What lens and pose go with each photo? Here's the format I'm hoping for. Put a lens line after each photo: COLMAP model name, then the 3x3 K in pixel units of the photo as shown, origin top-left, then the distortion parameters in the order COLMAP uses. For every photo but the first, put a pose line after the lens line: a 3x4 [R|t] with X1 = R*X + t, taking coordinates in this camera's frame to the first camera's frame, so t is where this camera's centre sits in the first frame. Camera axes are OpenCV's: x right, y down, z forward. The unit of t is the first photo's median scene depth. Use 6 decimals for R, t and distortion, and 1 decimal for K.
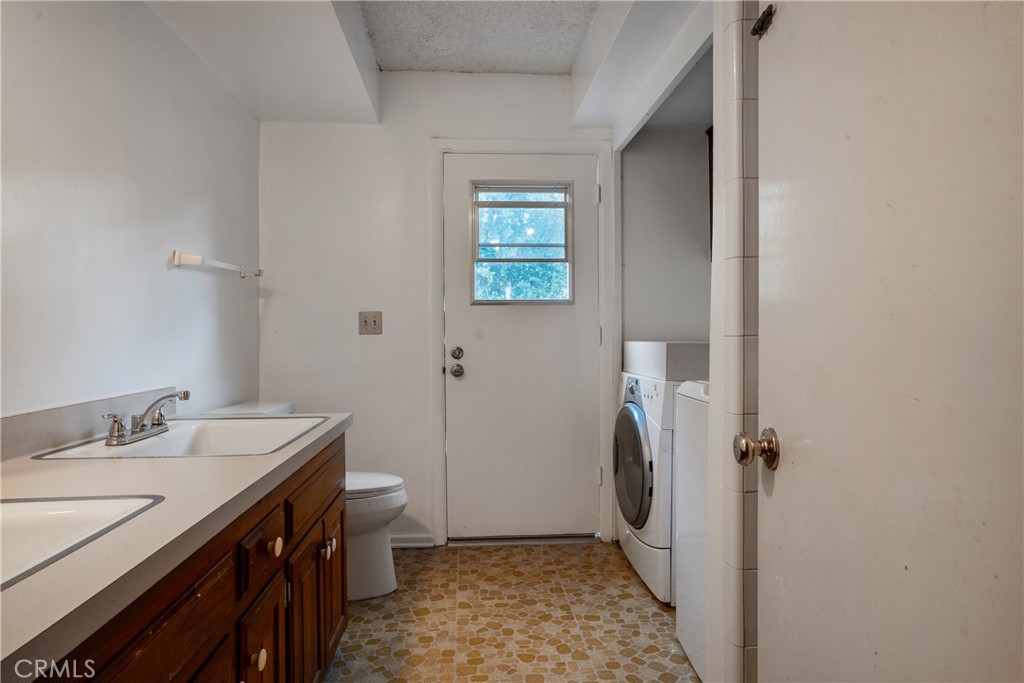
lens RADIAL K [[580.5, 0, 514.0], [0, 580.5, 344.3], [0, 0, 1]] dist [-0.051889, 0.036958]
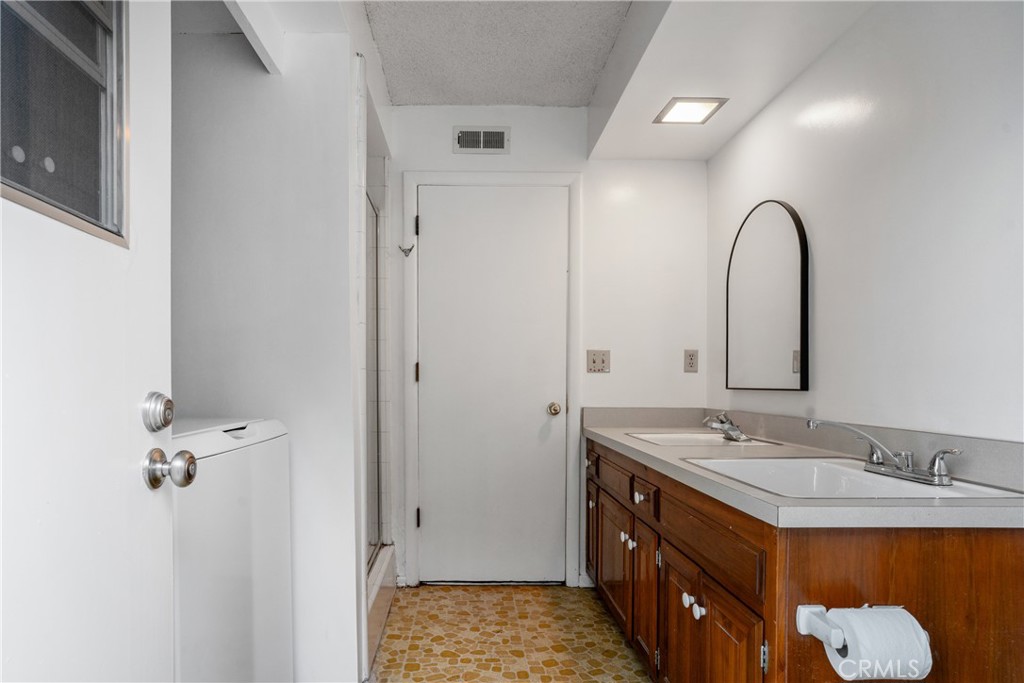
lens RADIAL K [[580.5, 0, 514.0], [0, 580.5, 344.3], [0, 0, 1]] dist [-0.051889, 0.036958]
pose [[-0.999970, -0.000170, 0.007706, -0.094675], [-0.000550, 0.998788, -0.049224, -0.009700], [-0.007689, -0.049227, -0.998758, 2.127555]]
